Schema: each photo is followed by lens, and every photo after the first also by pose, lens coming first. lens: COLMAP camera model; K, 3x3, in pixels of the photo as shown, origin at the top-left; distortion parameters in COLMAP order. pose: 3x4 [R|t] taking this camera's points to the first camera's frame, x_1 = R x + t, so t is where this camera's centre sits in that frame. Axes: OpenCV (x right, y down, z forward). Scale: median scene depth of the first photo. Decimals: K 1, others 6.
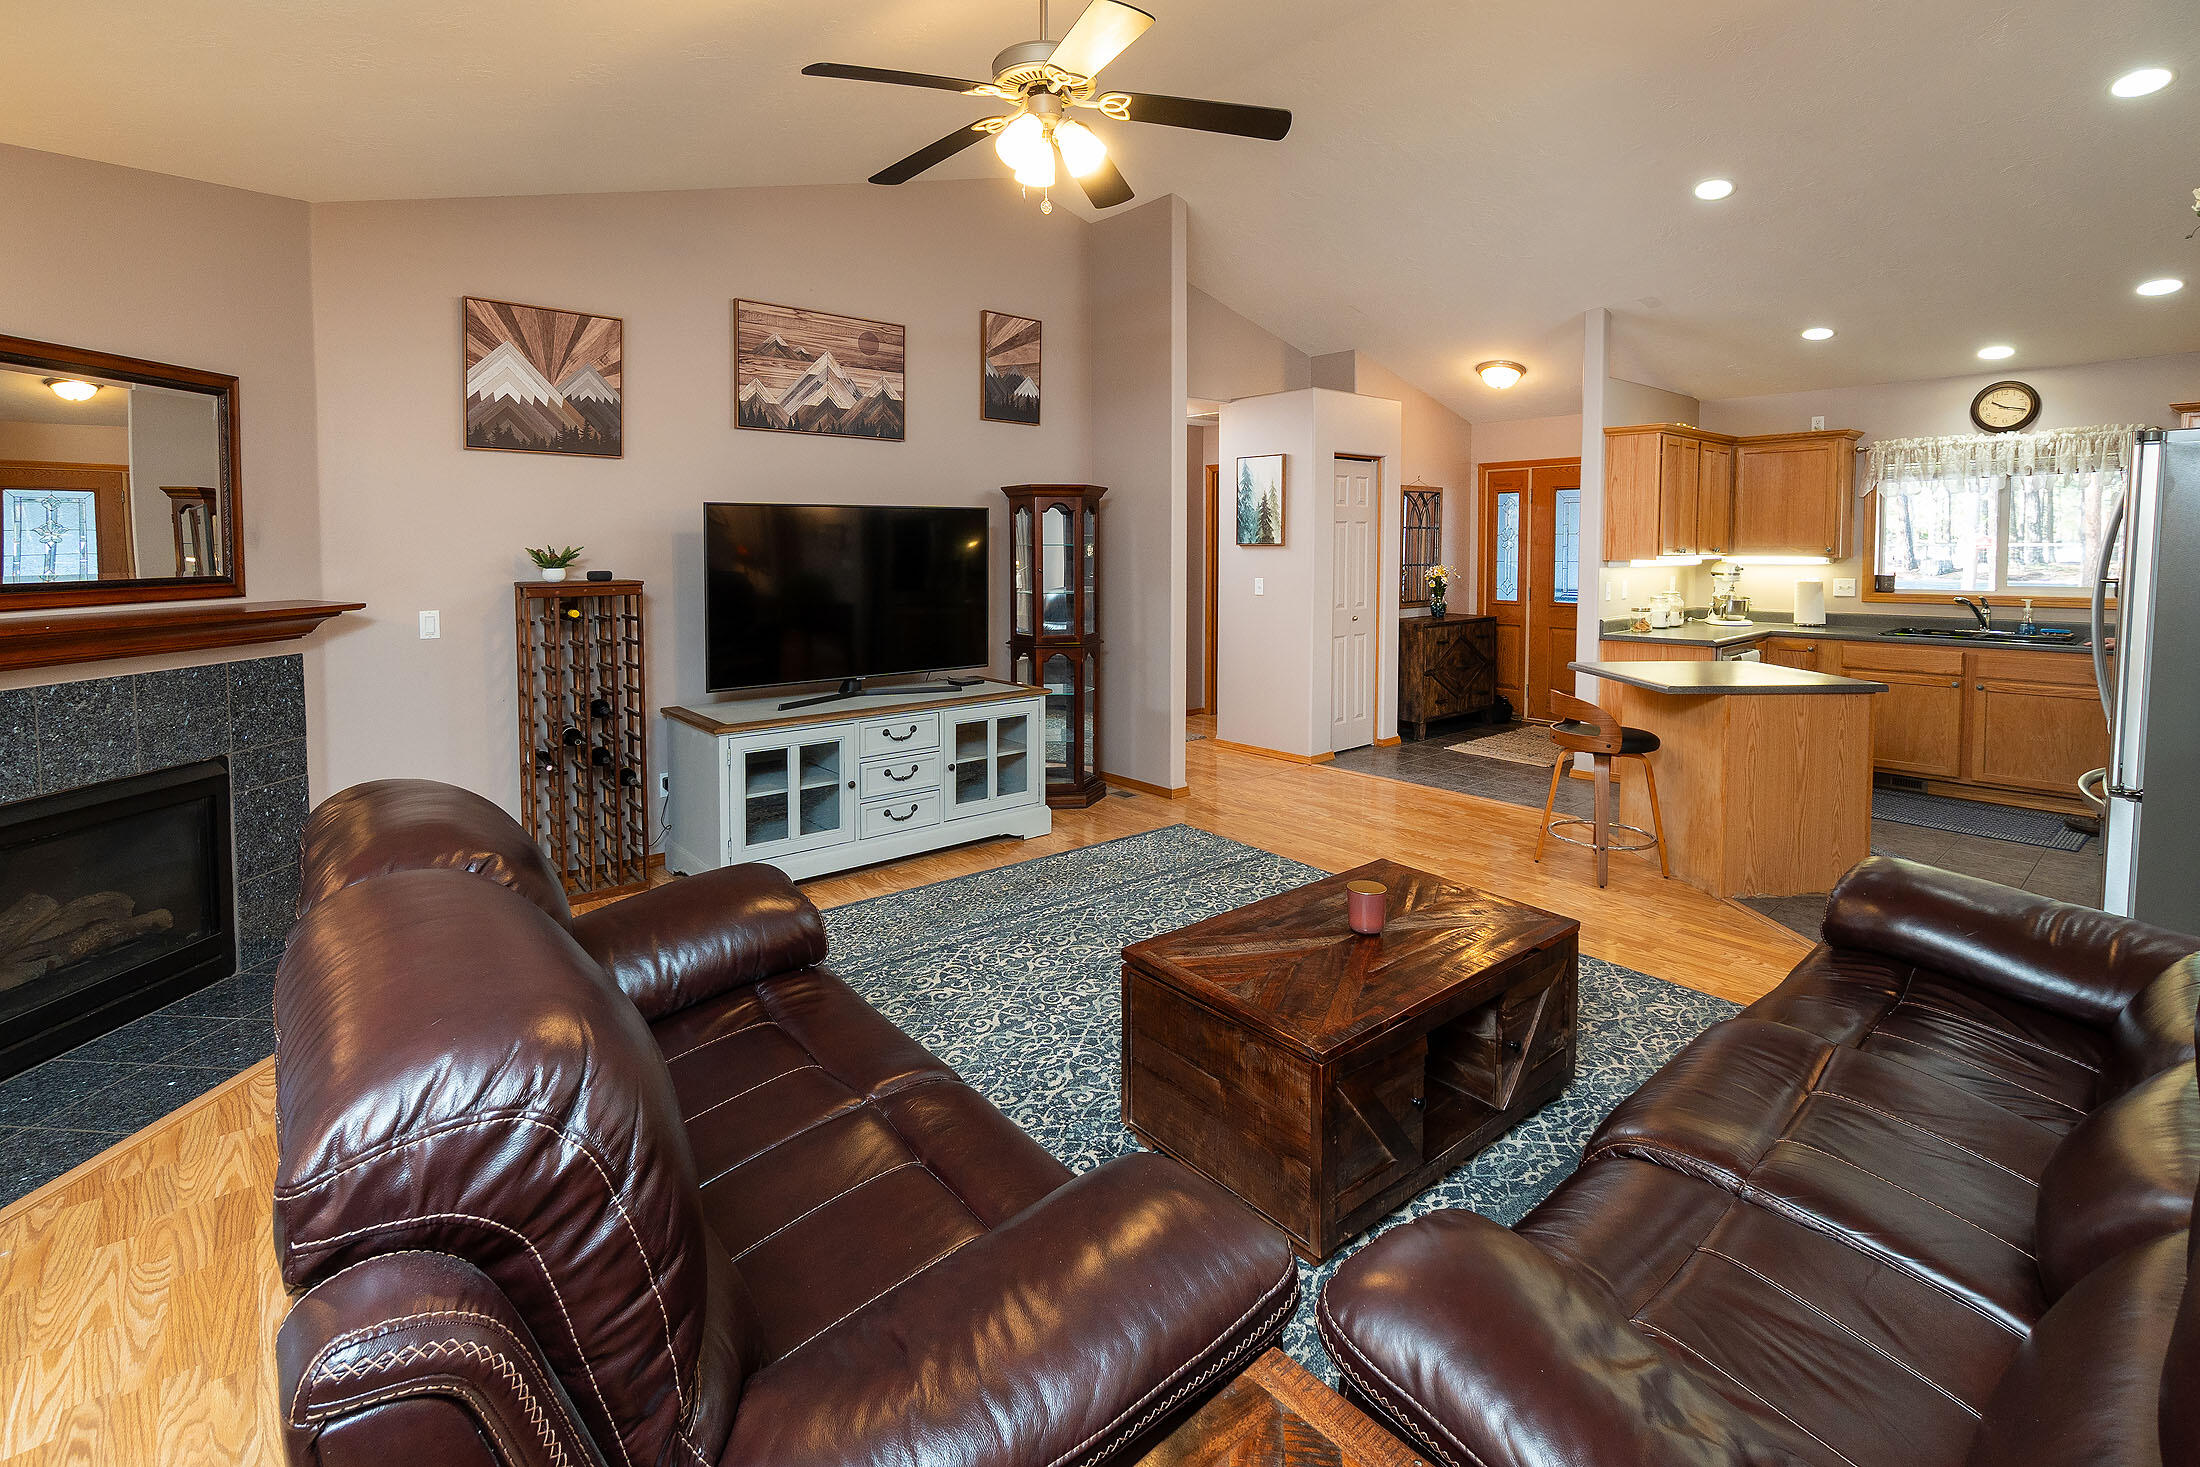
lens RADIAL K [[1000.8, 0, 1148.1], [0, 1000.8, 594.0], [0, 0, 1]] dist [-0.011929, 0.002417]
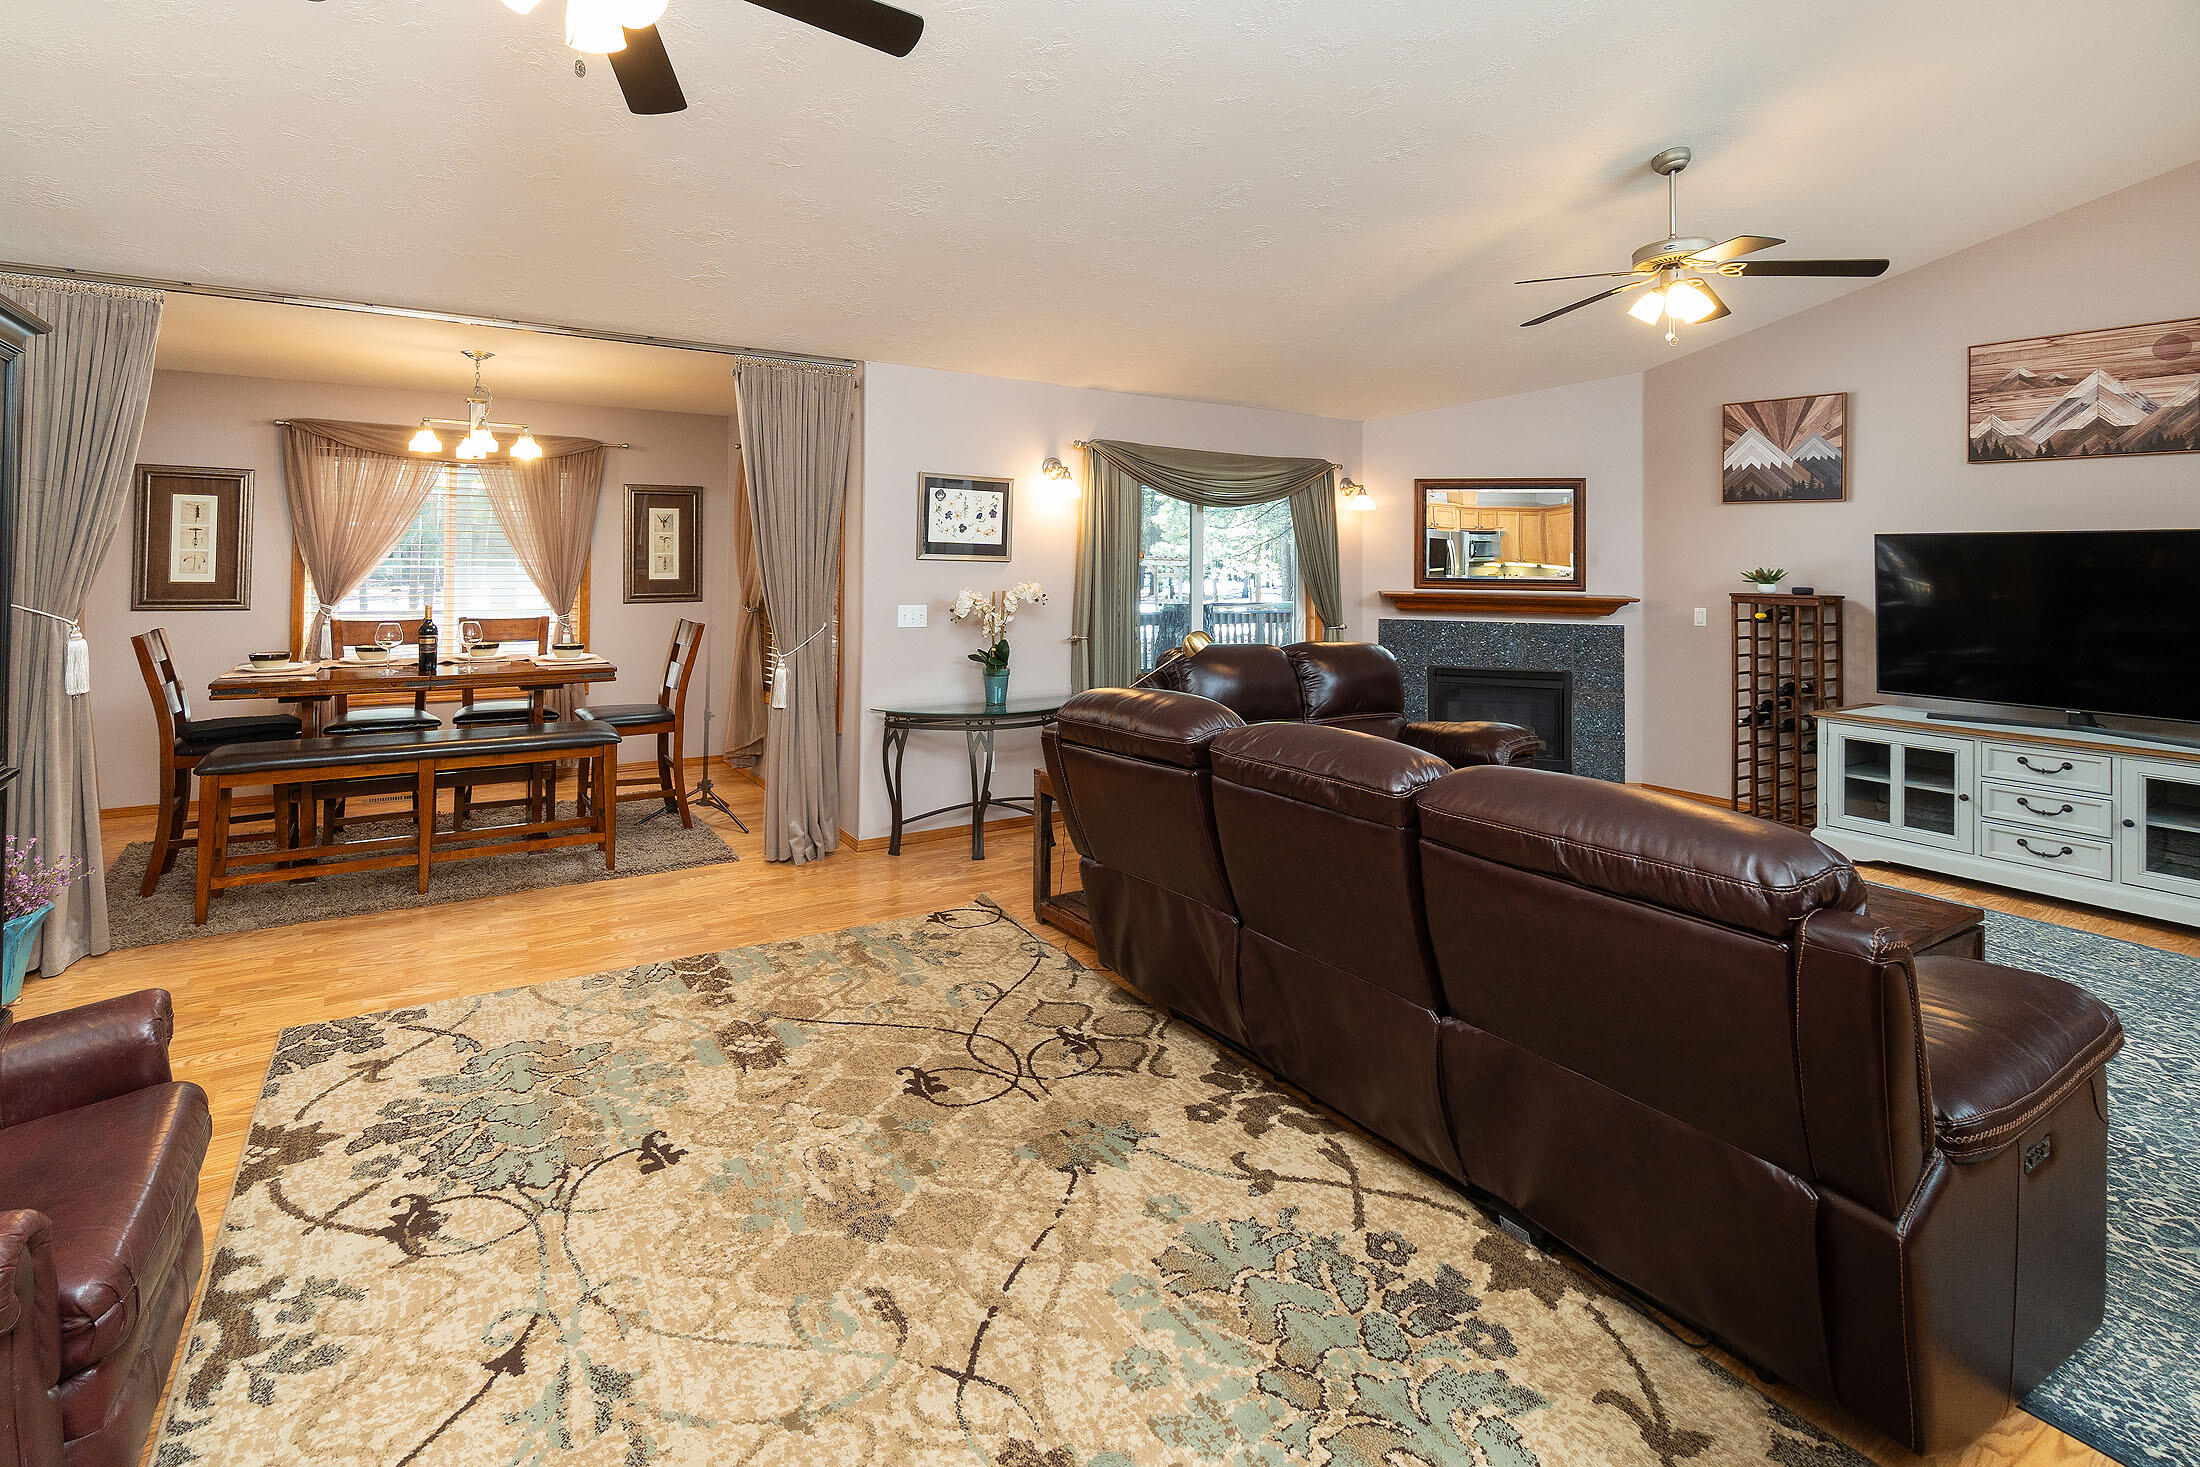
lens RADIAL K [[1000.8, 0, 966.6], [0, 1000.8, 551.6], [0, 0, 1]] dist [-0.011929, 0.002417]
pose [[-0.213230, -0.007527, -0.976973, 0.833904], [-0.063247, 0.997979, 0.006115, -0.006838], [0.974953, 0.063095, -0.213275, 0.159594]]
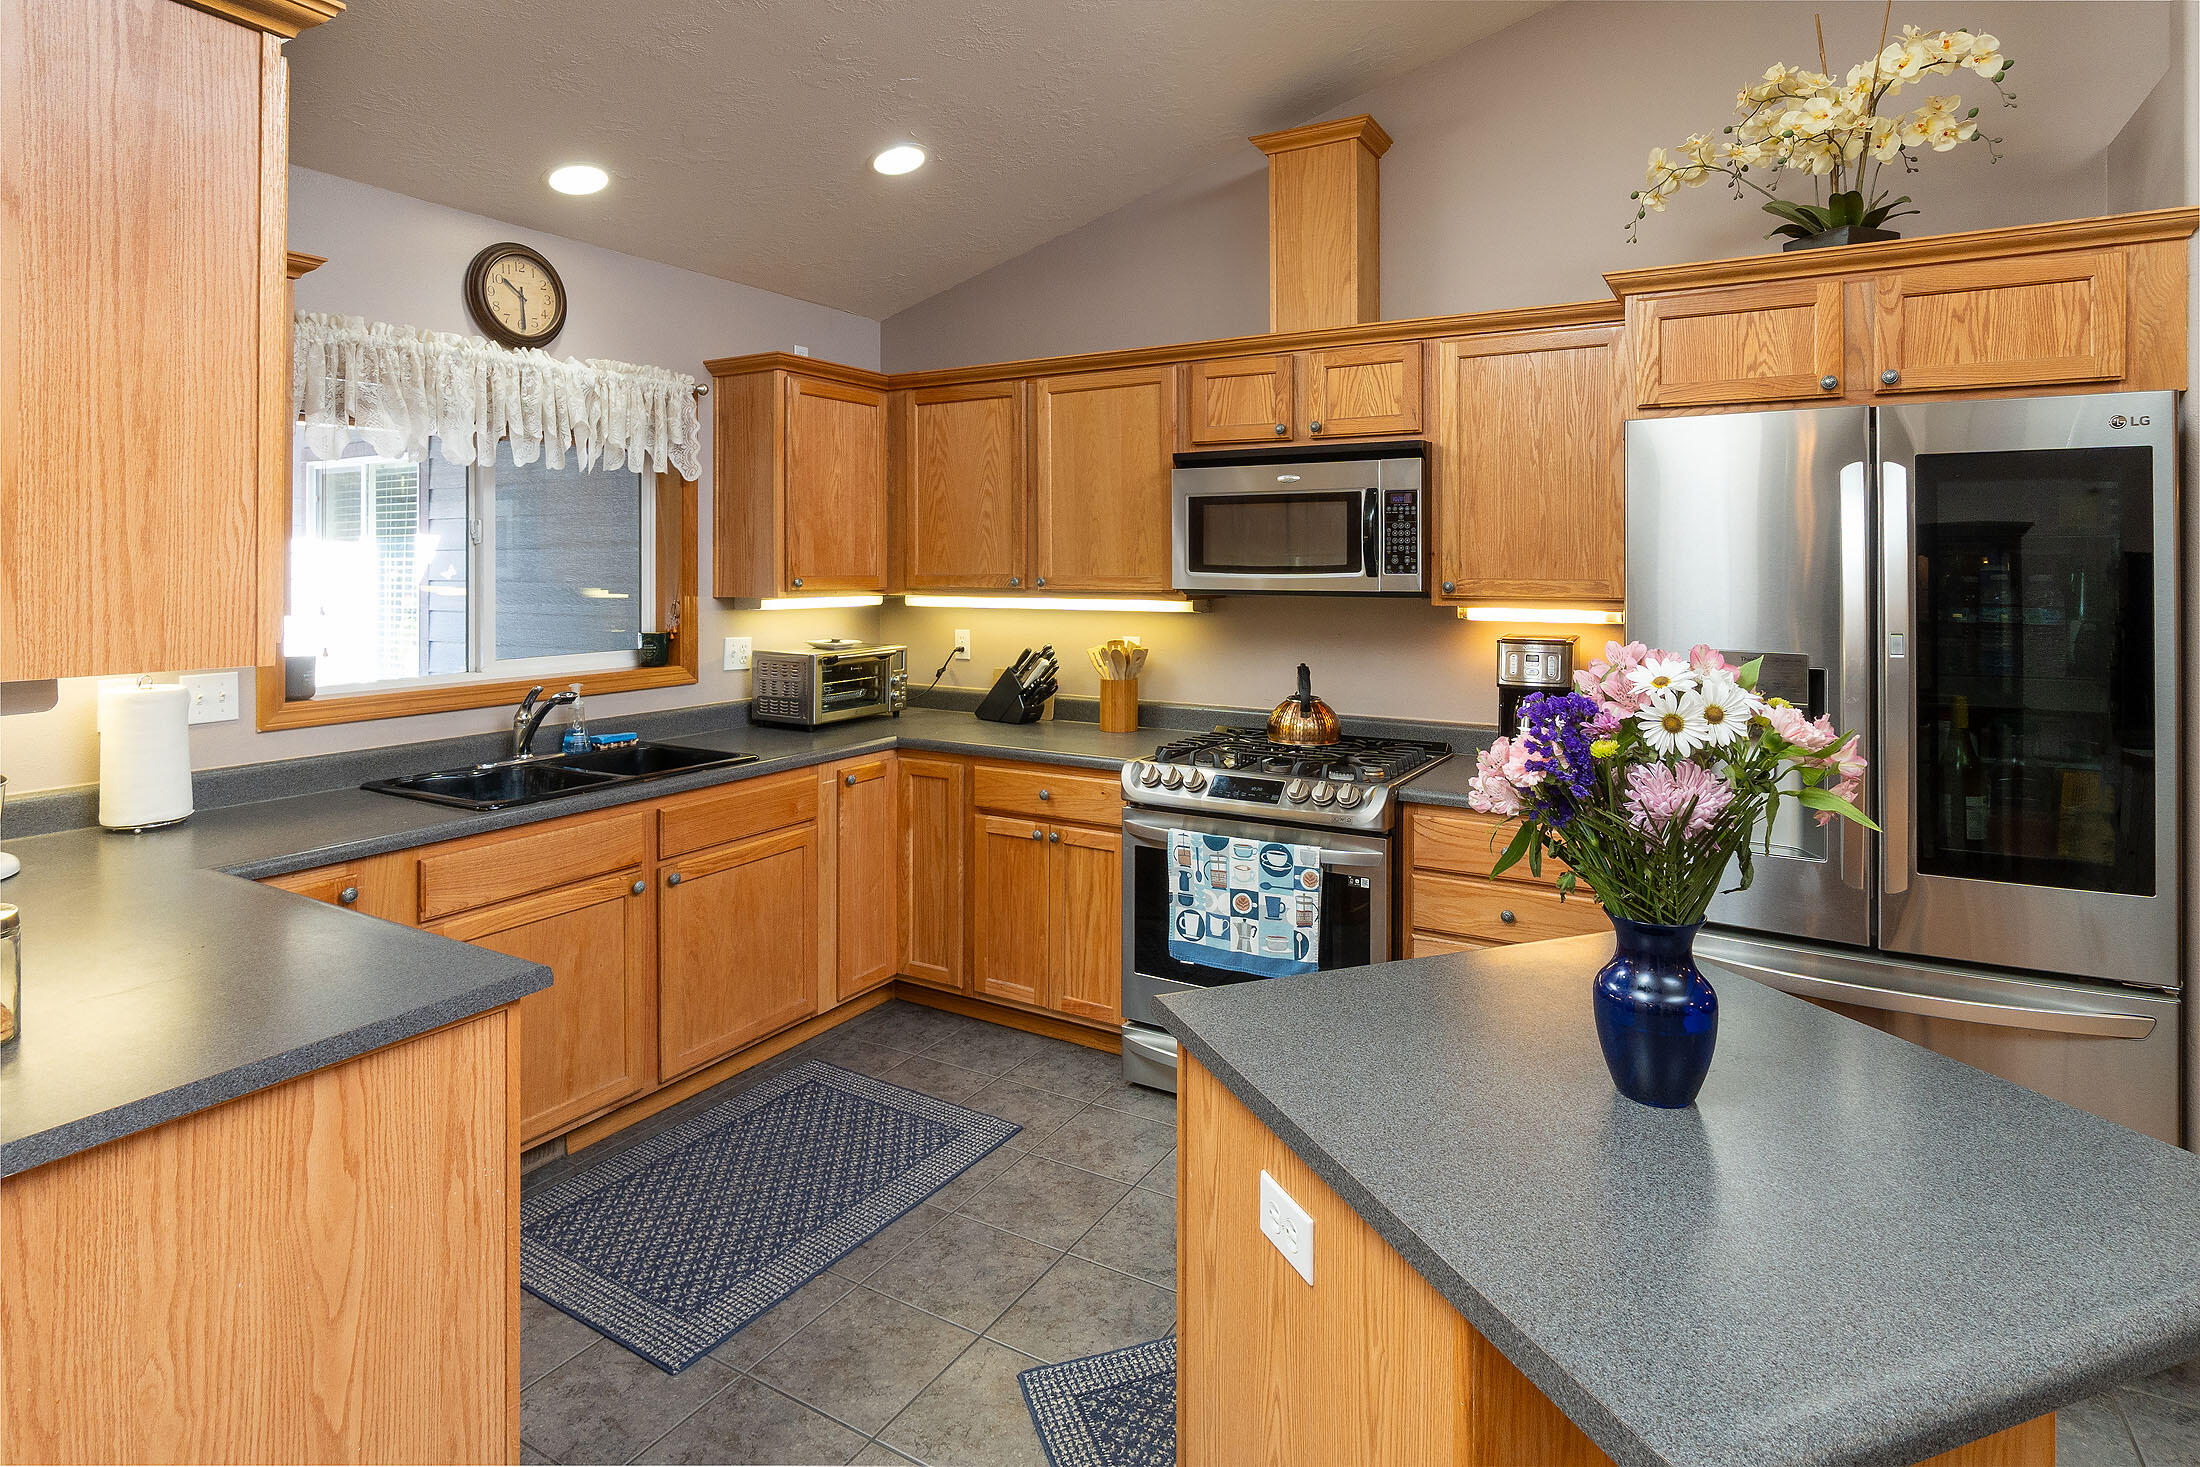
lens RADIAL K [[1169.1, 0, 1010.2], [0, 1169.1, 573.5], [0, 0, 1]] dist [-0.003939, -0.001223]
pose [[-0.261437, 0.003514, 0.965214, 0.290138], [0.053171, 0.998527, 0.010767, -0.053877], [-0.963755, 0.054136, -0.261239, 1.074135]]
